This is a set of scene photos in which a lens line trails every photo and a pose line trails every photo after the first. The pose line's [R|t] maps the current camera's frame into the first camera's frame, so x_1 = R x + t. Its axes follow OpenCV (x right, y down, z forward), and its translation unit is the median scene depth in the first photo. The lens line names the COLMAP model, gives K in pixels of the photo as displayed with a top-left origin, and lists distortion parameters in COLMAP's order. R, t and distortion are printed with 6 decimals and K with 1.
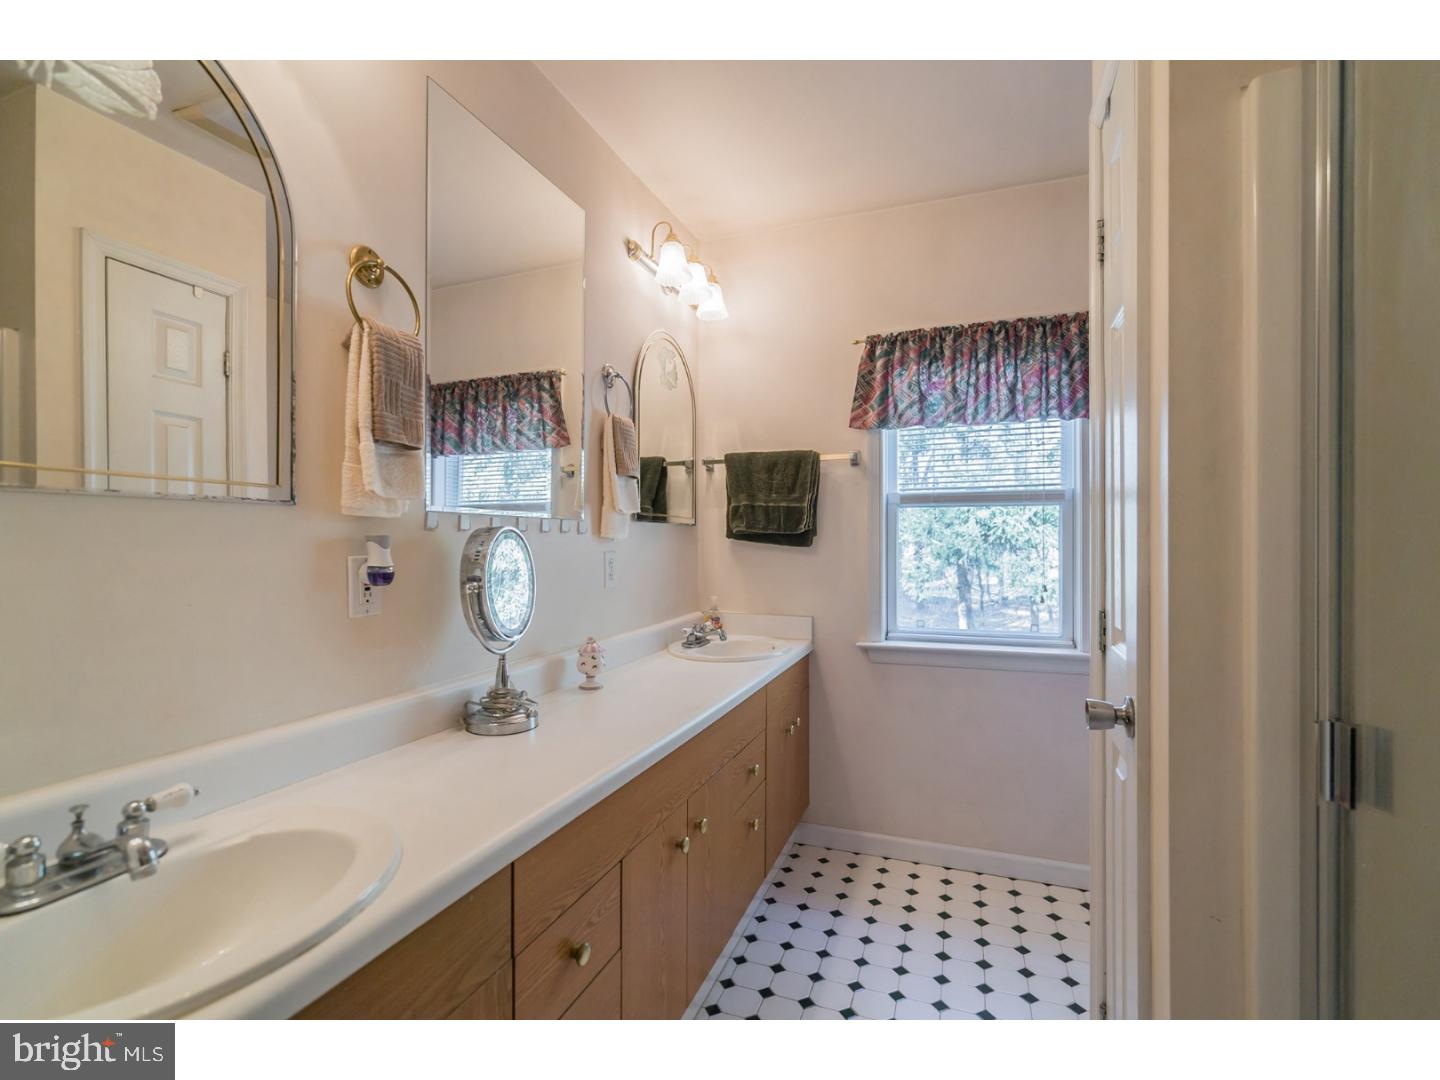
lens RADIAL K [[671.7, 0, 723.6], [0, 671.7, 543.2], [0, 0, 1]] dist [-0.002676, 0.000313]
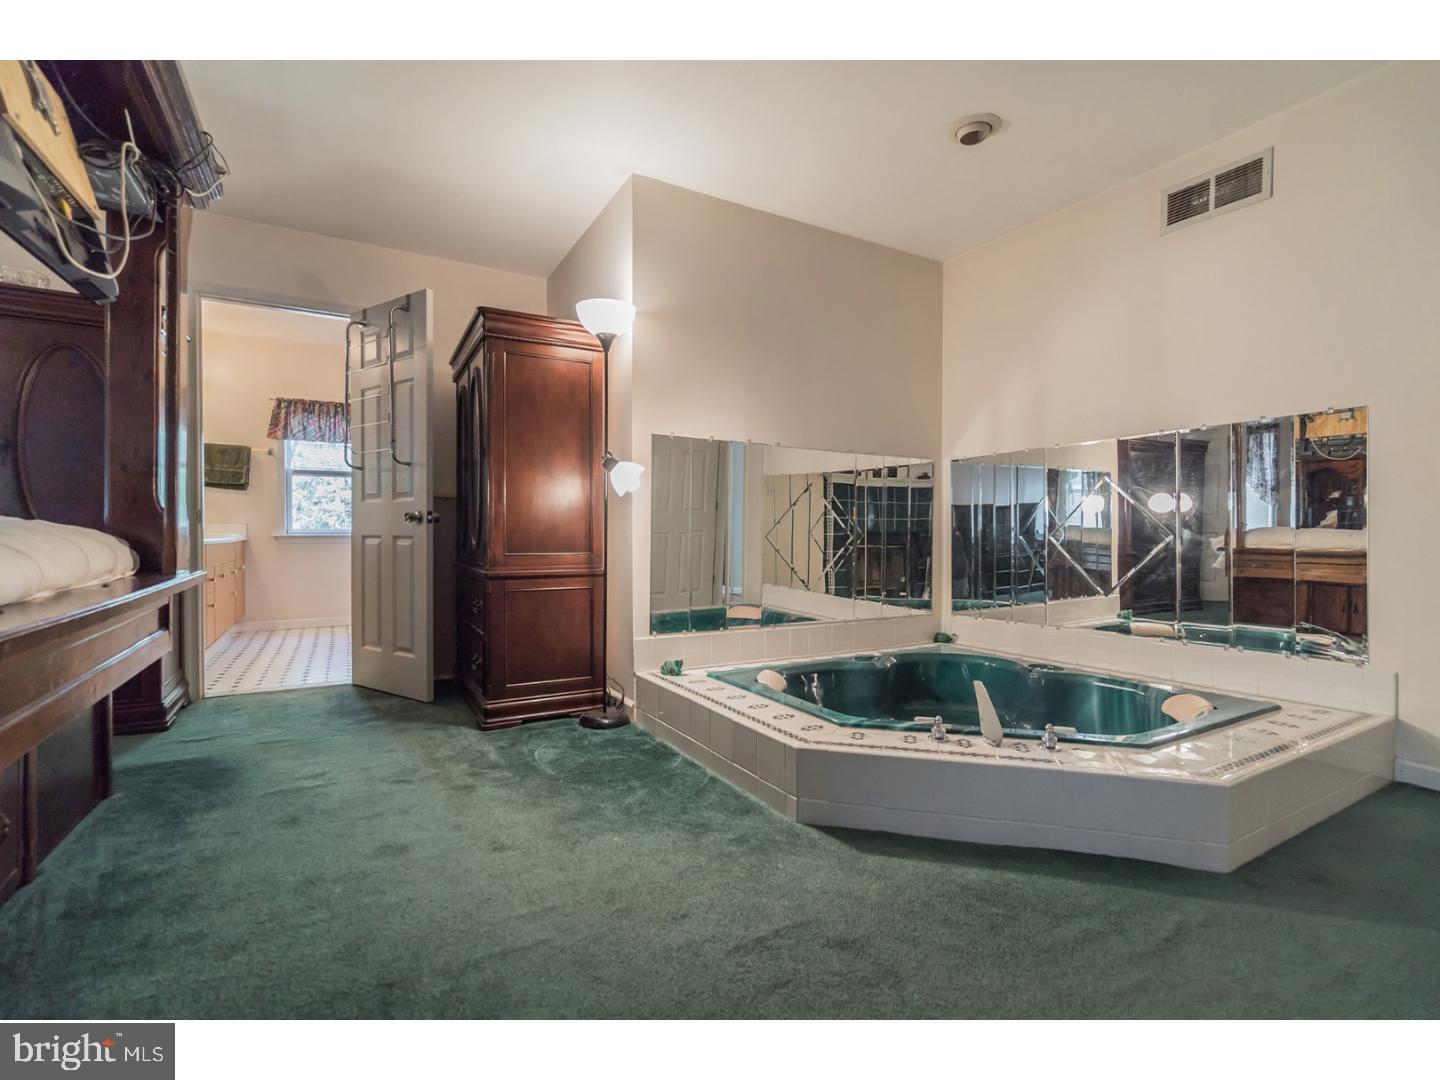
lens RADIAL K [[671.7, 0, 730.1], [0, 671.7, 539.6], [0, 0, 1]] dist [-0.002676, 0.000313]
pose [[0.640296, -0.007871, 0.768088, -0.539978], [0.003621, 0.999967, 0.007228, 0.155287], [-0.768120, -0.001847, 0.640303, -1.596199]]
